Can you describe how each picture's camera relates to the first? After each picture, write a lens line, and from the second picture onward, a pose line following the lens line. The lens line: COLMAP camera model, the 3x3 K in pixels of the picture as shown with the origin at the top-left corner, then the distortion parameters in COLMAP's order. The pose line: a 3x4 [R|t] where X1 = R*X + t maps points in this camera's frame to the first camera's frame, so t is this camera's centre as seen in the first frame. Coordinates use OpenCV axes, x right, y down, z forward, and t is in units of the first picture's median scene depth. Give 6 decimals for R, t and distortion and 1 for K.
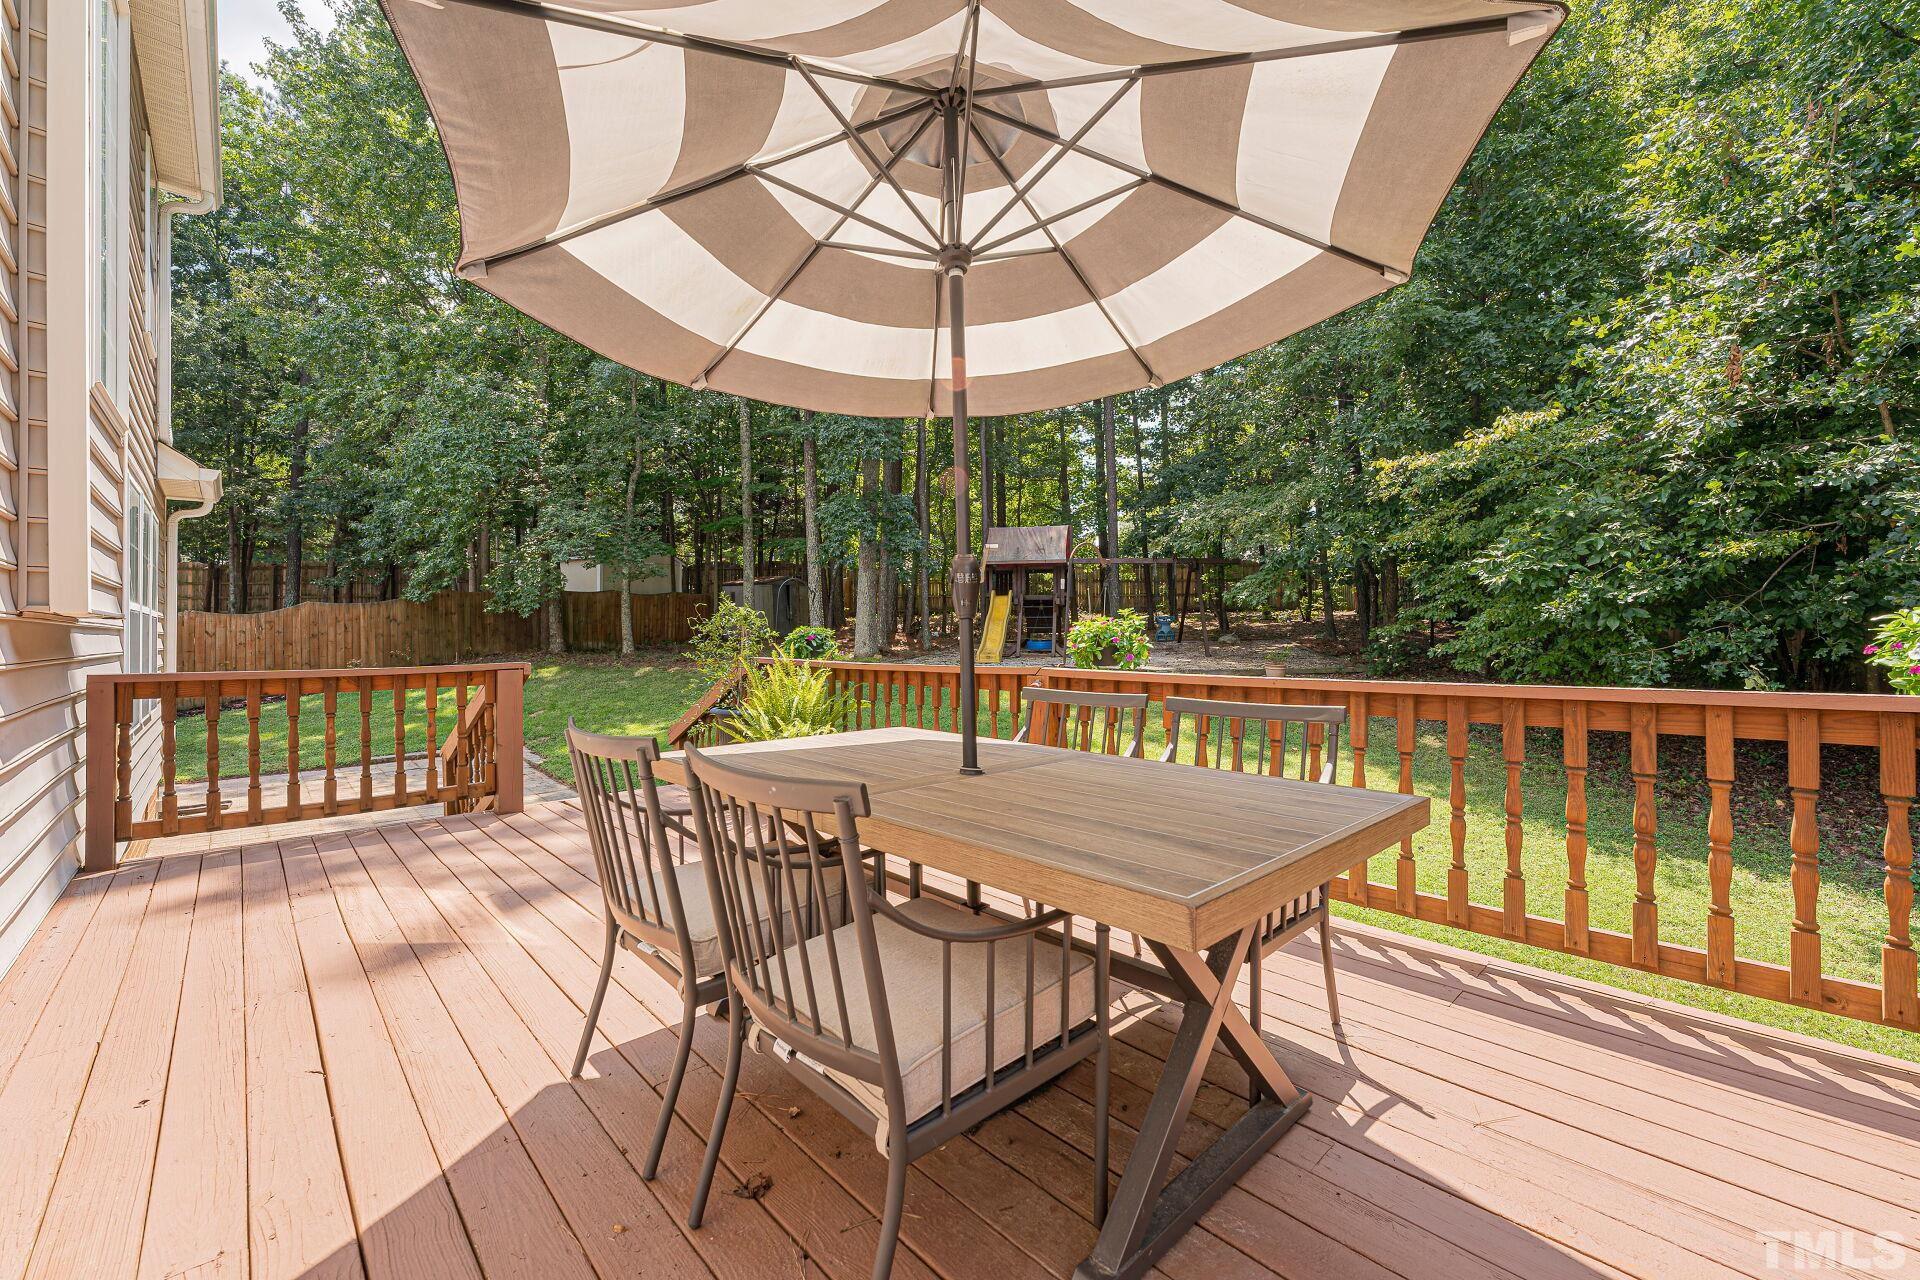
lens RADIAL K [[763.8, 0, 955.7], [0, 763.8, 632.6], [0, 0, 1]] dist [0.001658, -0.000011]
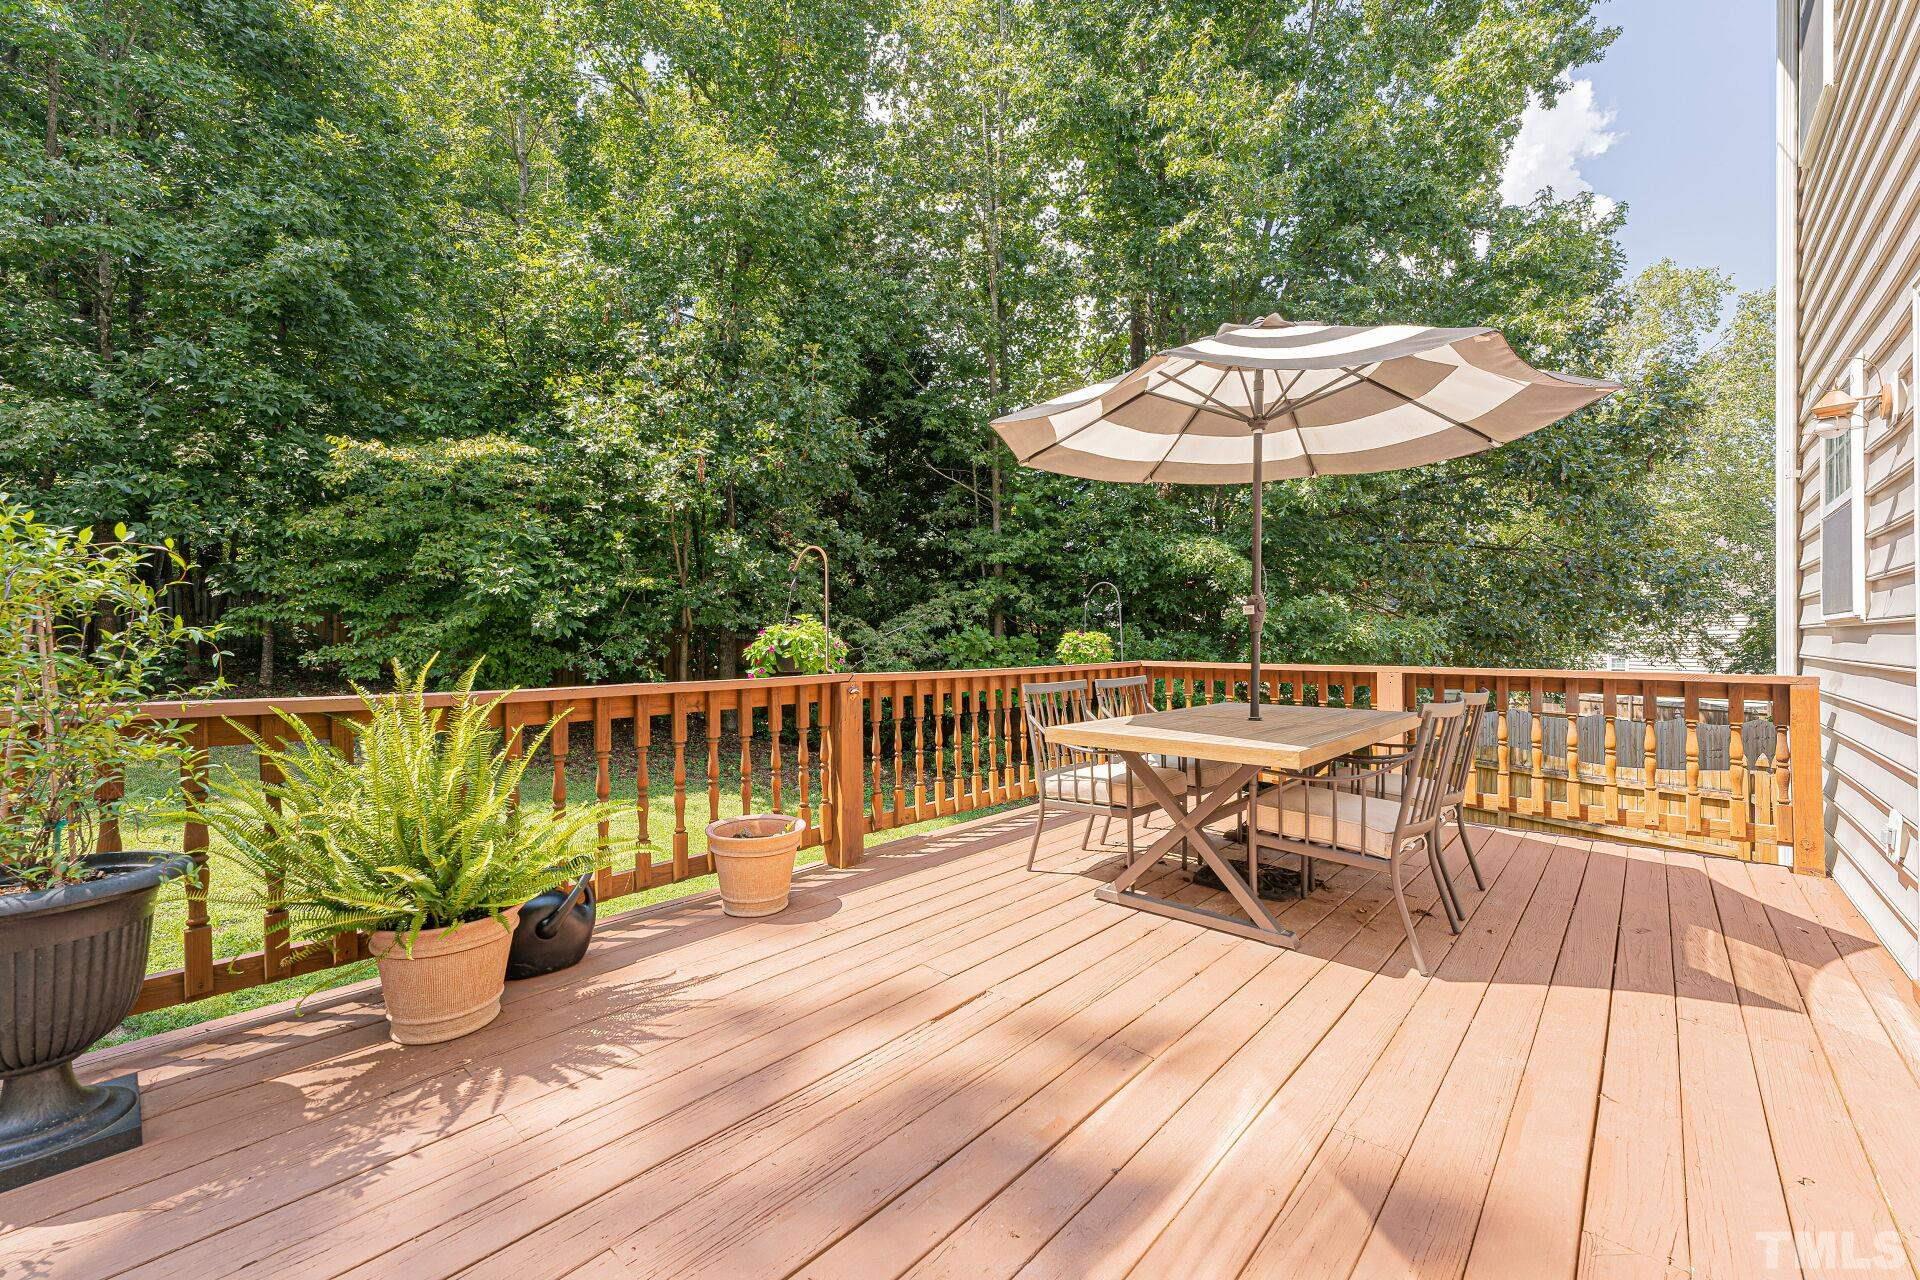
lens RADIAL K [[763.8, 0, 956.0], [0, 763.8, 641.5], [0, 0, 1]] dist [0.001658, -0.000011]
pose [[-0.081109, 0.010395, 0.996651, -0.558637], [-0.004390, 0.999932, -0.010787, 0.010297], [-0.996696, -0.005250, -0.081058, 0.613036]]
